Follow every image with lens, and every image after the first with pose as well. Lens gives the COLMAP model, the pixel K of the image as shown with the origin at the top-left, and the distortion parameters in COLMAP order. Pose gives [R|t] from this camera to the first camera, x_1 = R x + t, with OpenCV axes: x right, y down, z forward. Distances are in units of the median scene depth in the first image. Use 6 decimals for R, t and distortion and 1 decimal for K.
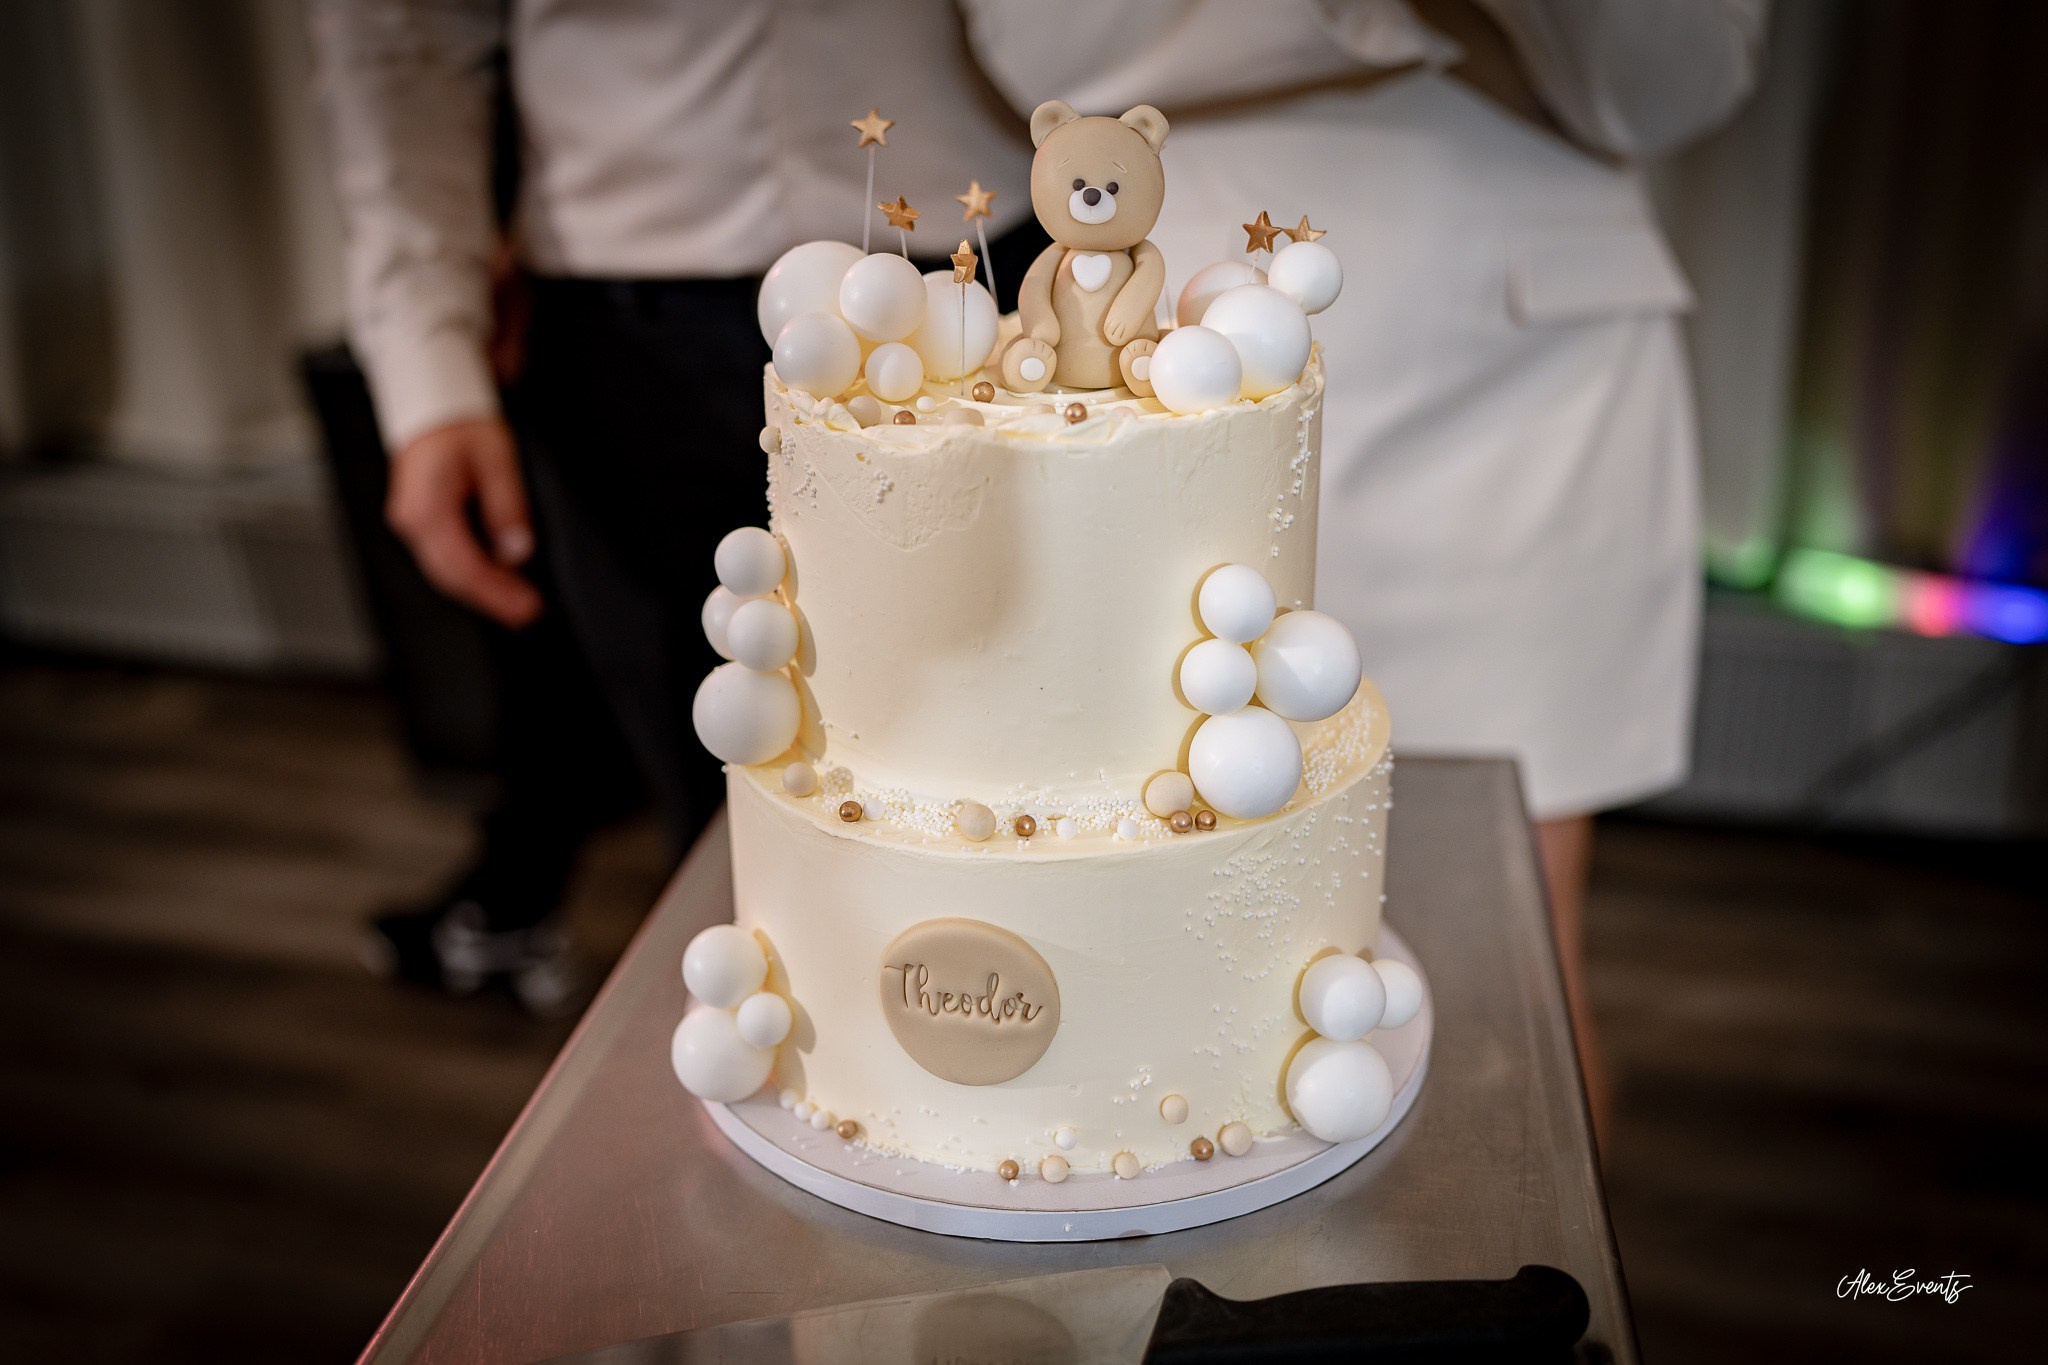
lens RADIAL K [[2106.9, 0, 1023.1], [0, 2106.9, 692.6], [0, 0, 1]] dist [-0.017841, 0.000000]
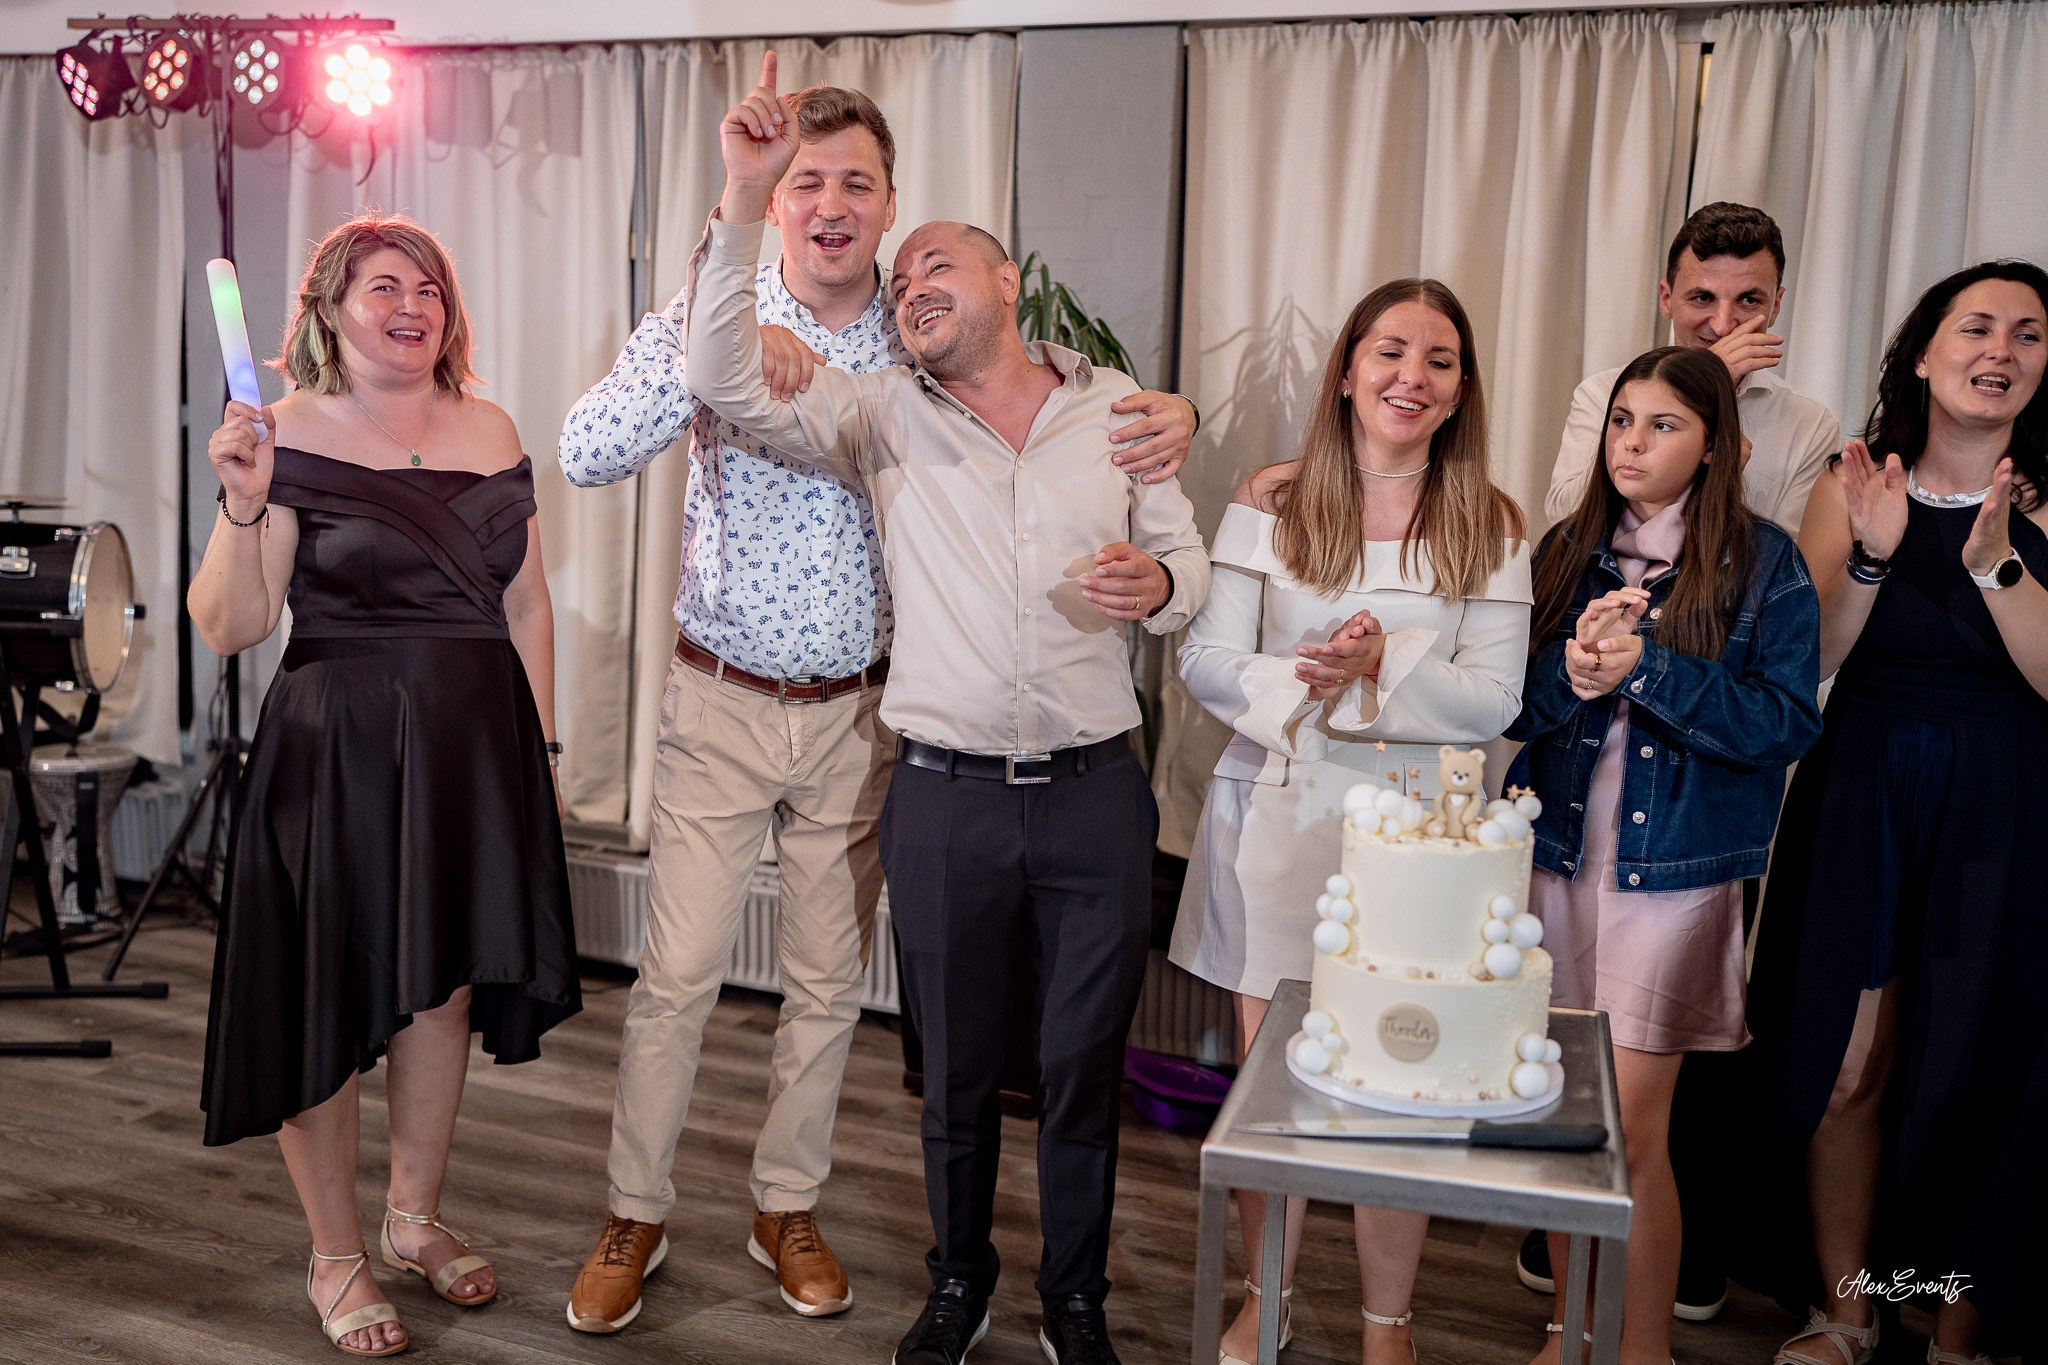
lens RADIAL K [[2106.9, 0, 1015.2], [0, 2106.9, 673.1], [0, 0, 1]] dist [-0.017841, 0.000000]
pose [[0.994077, 0.068601, -0.084287, -0.368589], [-0.086114, 0.970344, -0.225870, 0.376154], [0.066293, 0.231790, 0.970504, -2.104558]]
